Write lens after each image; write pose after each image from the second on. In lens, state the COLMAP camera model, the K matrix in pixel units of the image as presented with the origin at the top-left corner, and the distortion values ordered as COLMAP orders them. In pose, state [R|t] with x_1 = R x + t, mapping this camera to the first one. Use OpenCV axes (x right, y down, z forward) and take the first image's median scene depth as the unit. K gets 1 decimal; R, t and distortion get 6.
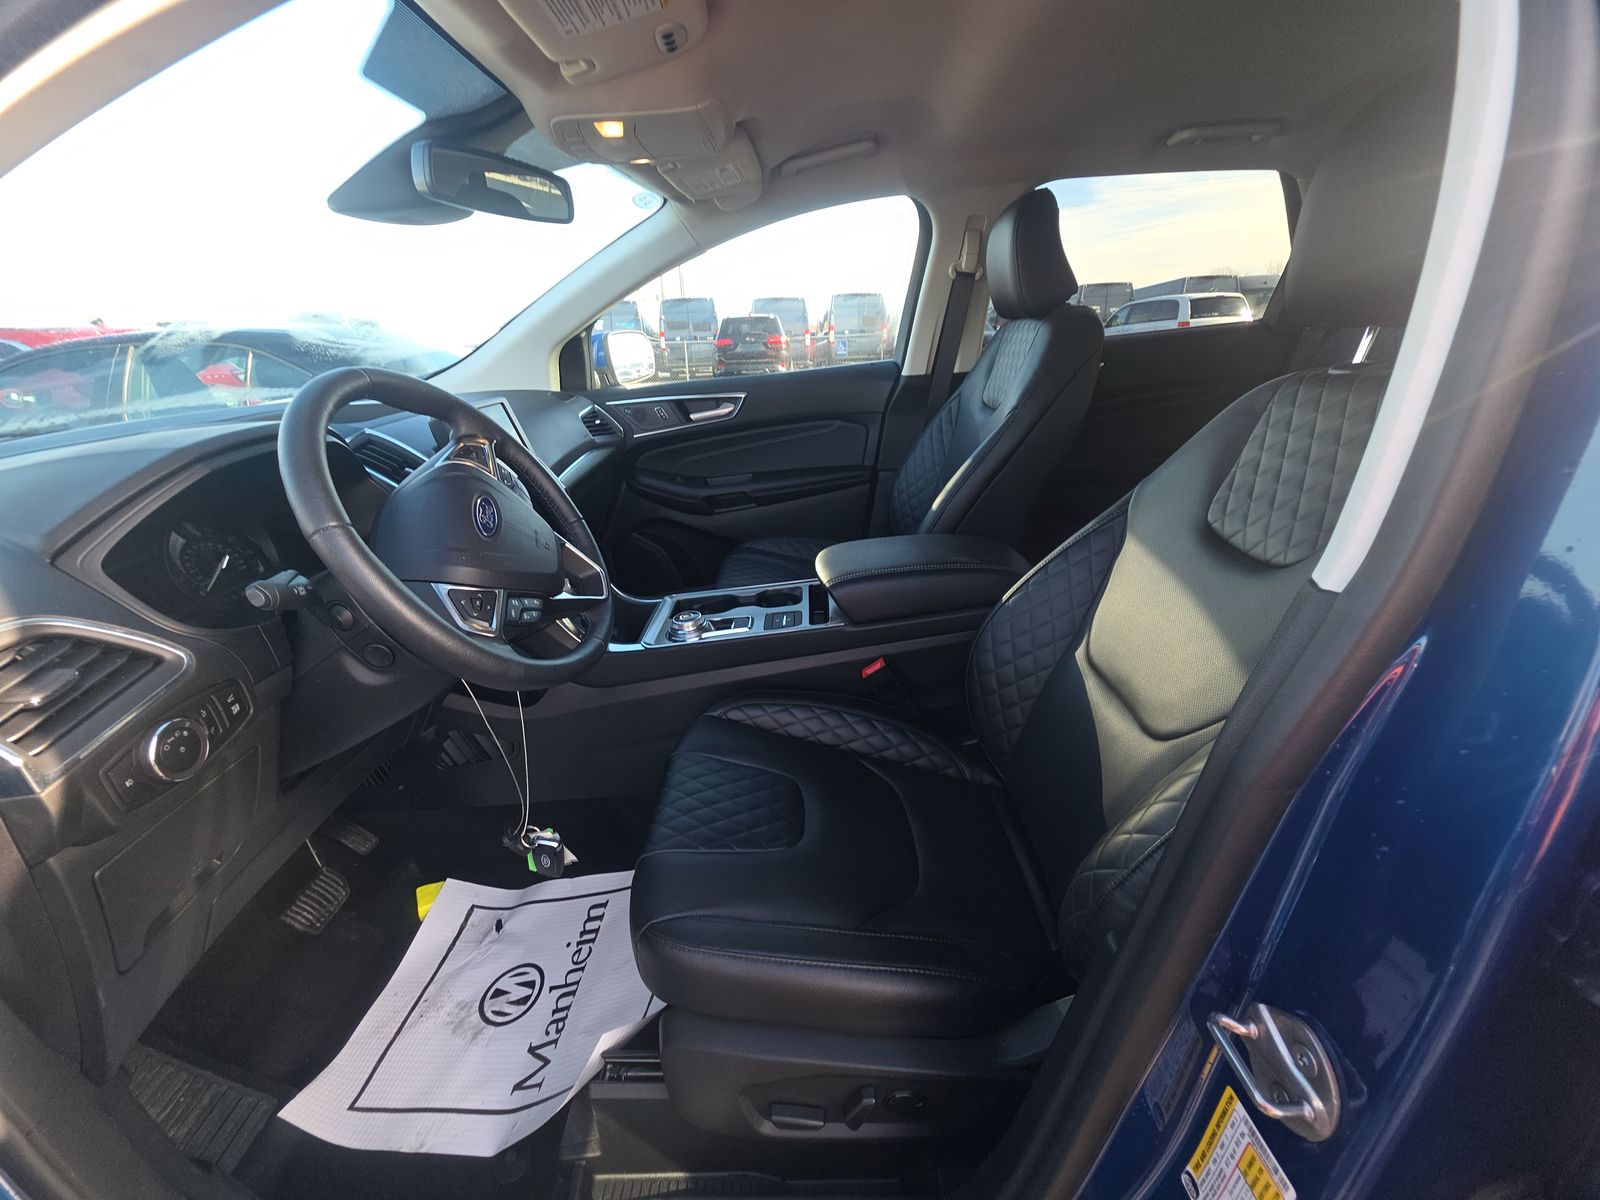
lens RADIAL K [[628.6, 0, 800.0], [0, 628.6, 600.0], [0, 0, 1]] dist [0.015676, -0.008617]
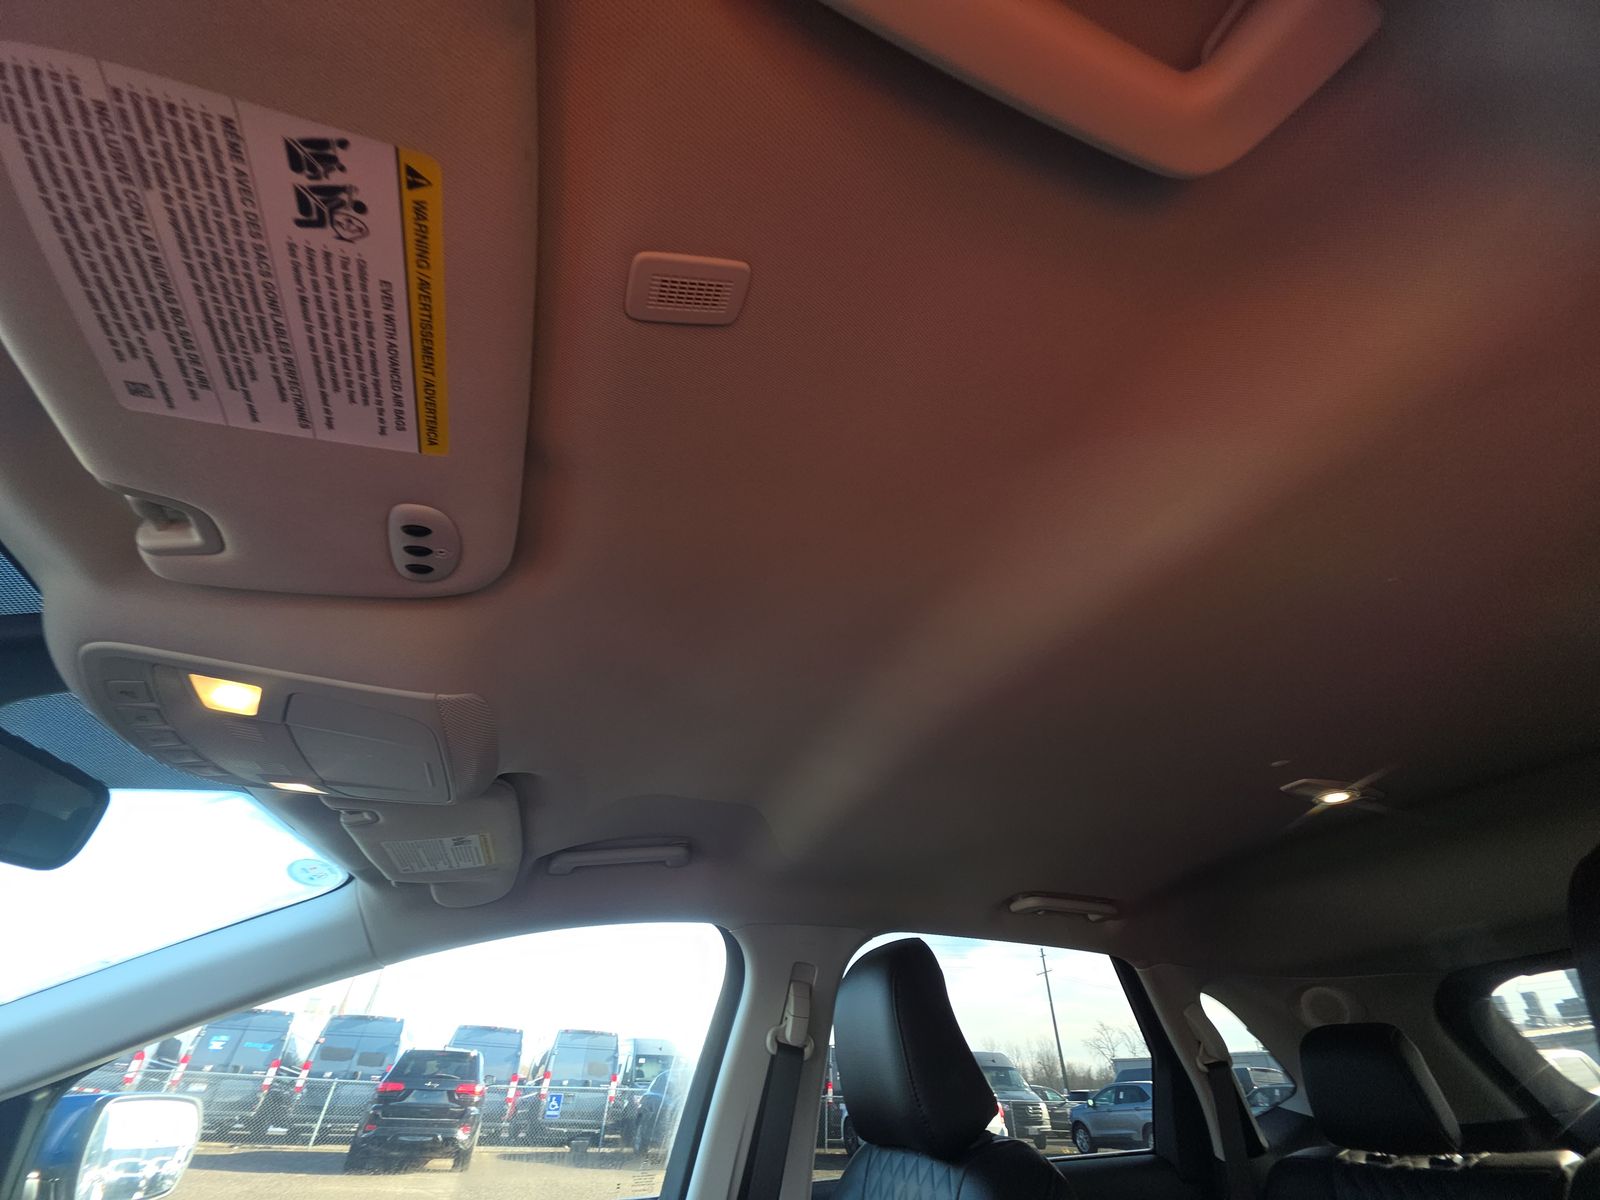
lens RADIAL K [[642.2, 0, 803.1], [0, 642.2, 582.6], [0, 0, 1]] dist [0.000990, 0.000066]
pose [[0.936367, 0.263095, 0.232375, -0.013815], [0.077206, 0.491419, -0.867494, -0.171792], [-0.342427, 0.830234, 0.439836, 0.294680]]
